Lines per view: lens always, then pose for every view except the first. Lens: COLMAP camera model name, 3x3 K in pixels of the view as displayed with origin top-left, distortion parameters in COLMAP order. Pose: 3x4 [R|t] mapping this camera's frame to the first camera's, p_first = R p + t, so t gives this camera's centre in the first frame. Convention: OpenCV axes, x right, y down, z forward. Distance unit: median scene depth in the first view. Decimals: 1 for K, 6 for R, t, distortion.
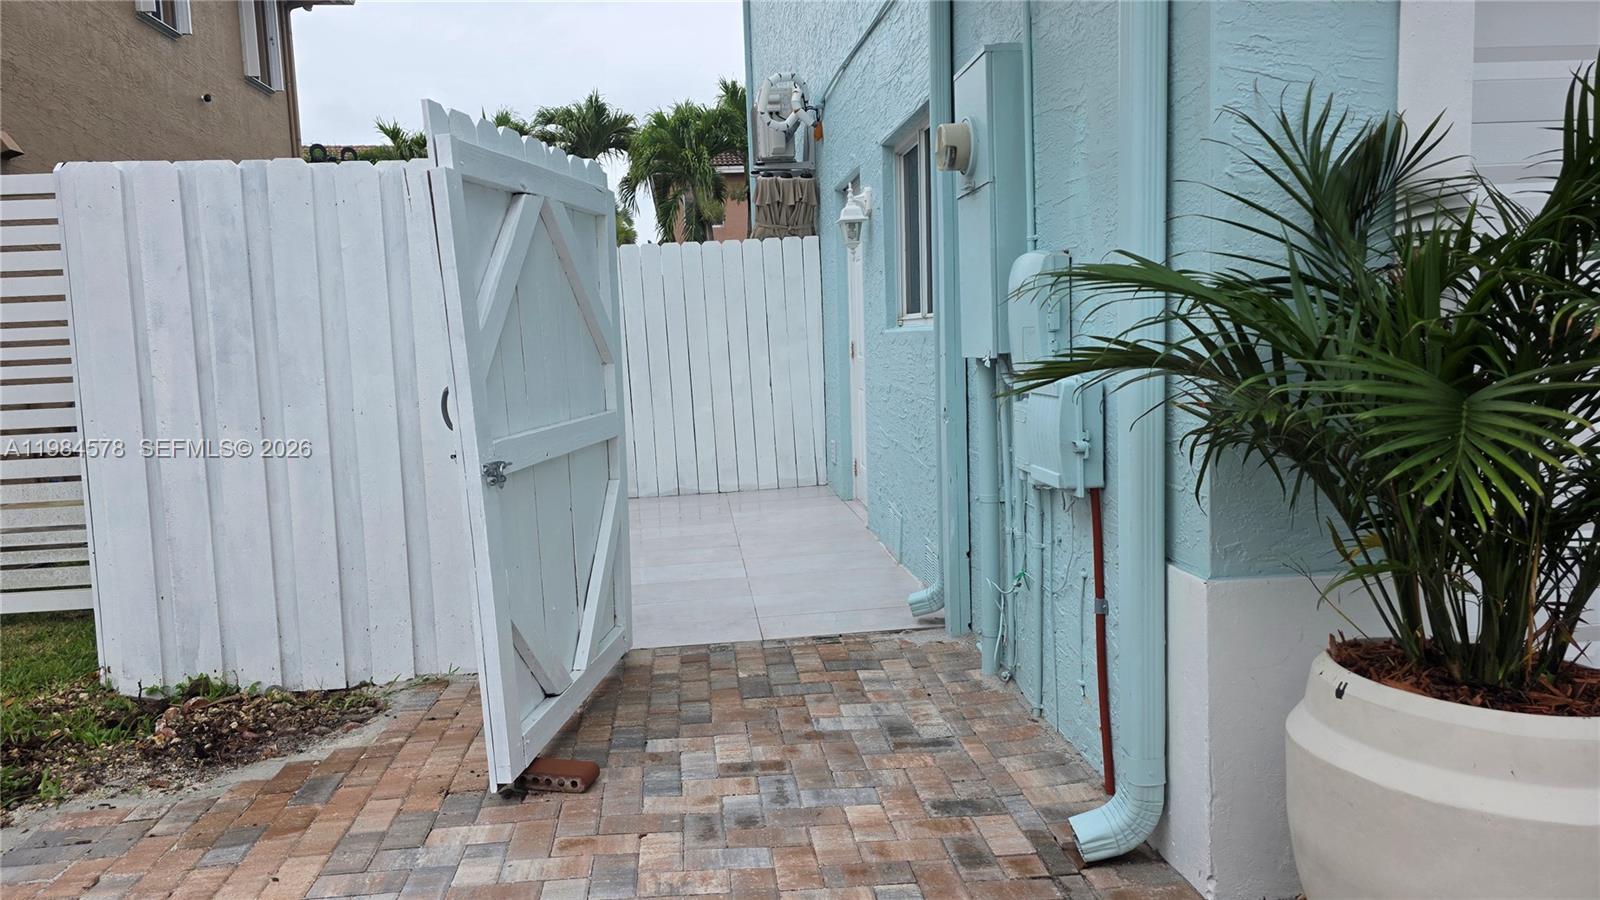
lens RADIAL K [[1064.7, 0, 788.8], [0, 1064.7, 440.6], [0, 0, 1]] dist [0.054837, -0.048503]
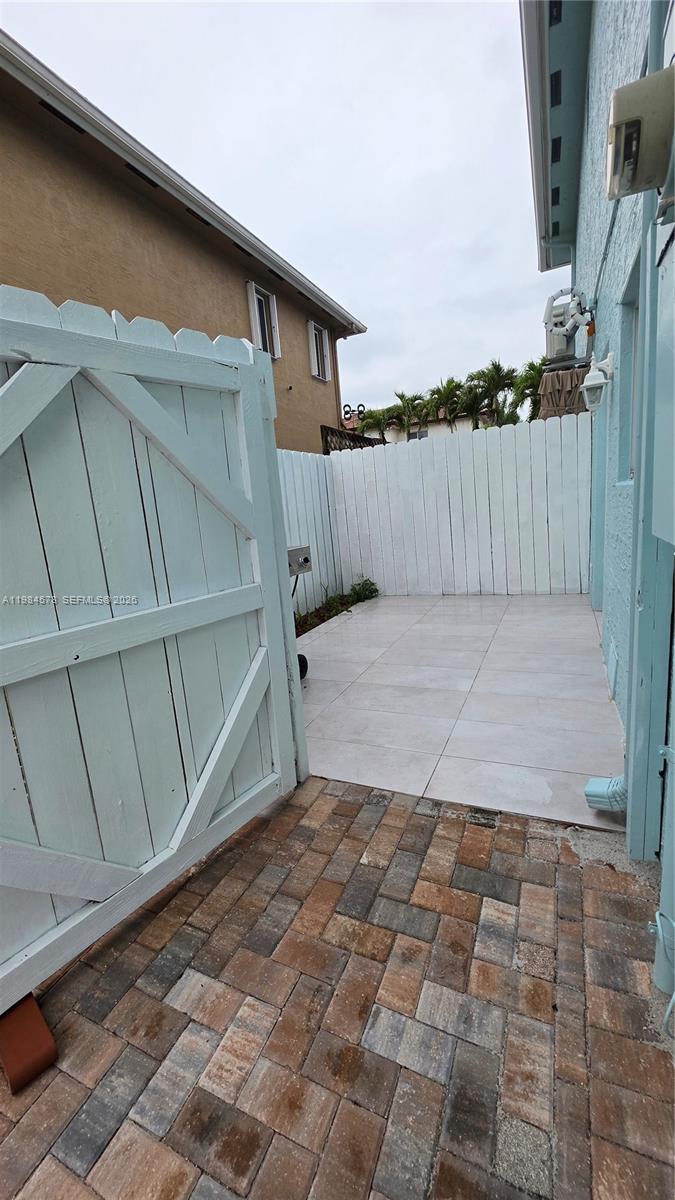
lens RADIAL K [[476.6, 0, 340.9], [0, 476.6, 592.1], [0, 0, 1]] dist [0.000926, -0.000949]
pose [[0.867264, 0.055489, -0.494746, 0.139039], [0.001787, 0.993416, 0.114552, -0.072553], [0.497845, -0.100231, 0.861455, 0.632587]]
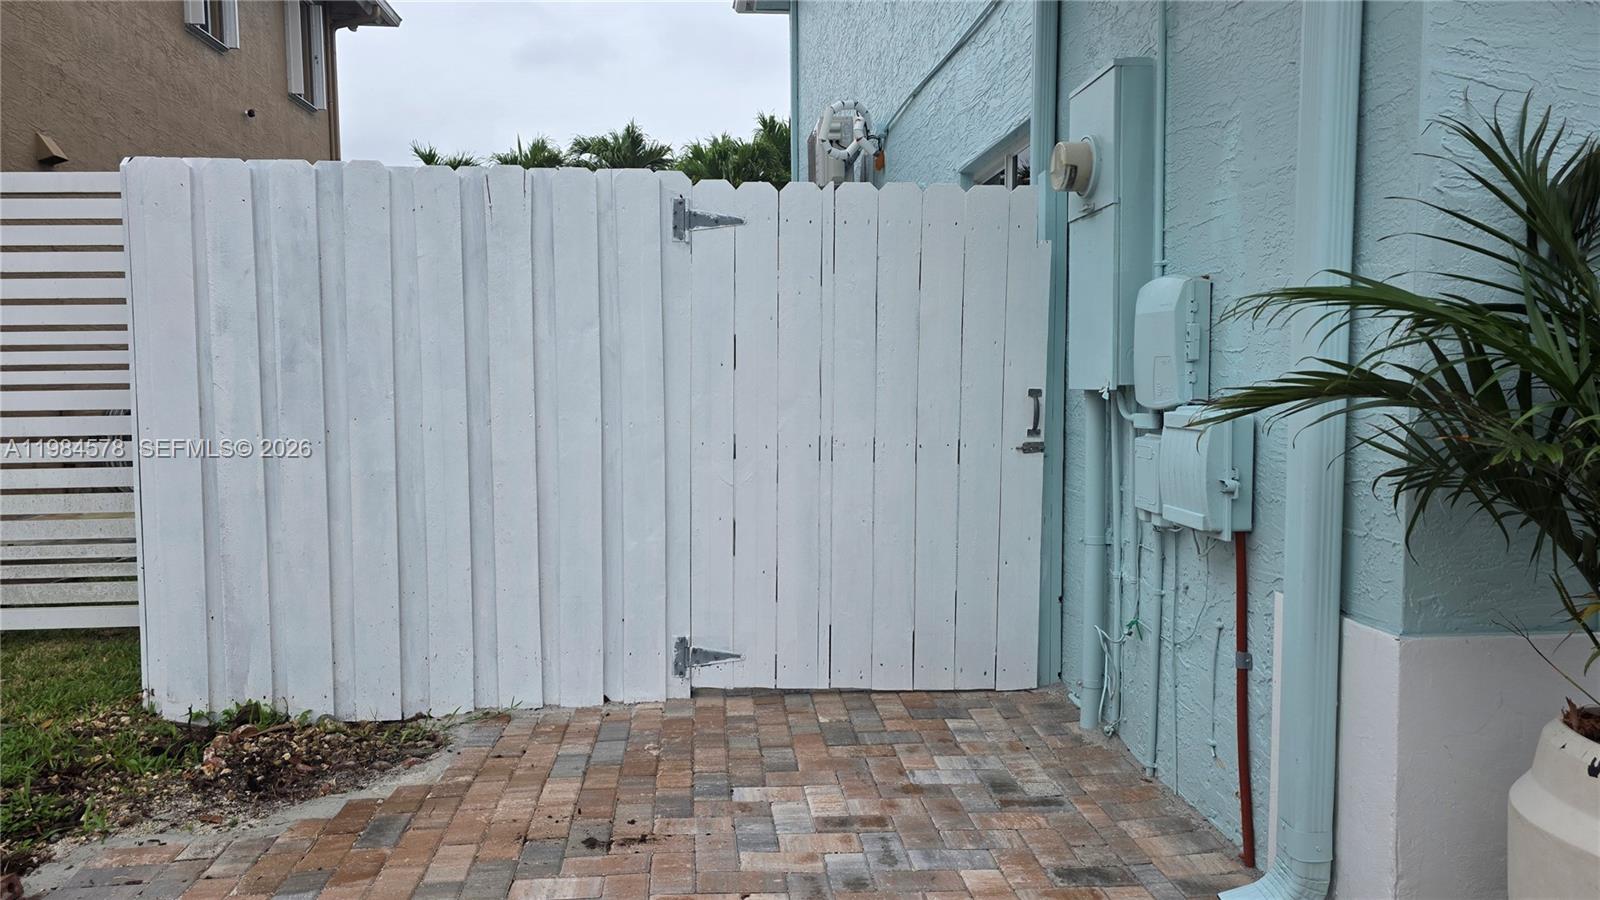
lens RADIAL K [[1064.7, 0, 802.0], [0, 1064.7, 454.5], [0, 0, 1]] dist [0.054837, -0.048503]
pose [[0.999509, 0.031227, -0.002574, -0.066643], [-0.031276, 0.999268, -0.022050, 0.007324], [0.001884, 0.022120, 0.999754, 0.052877]]
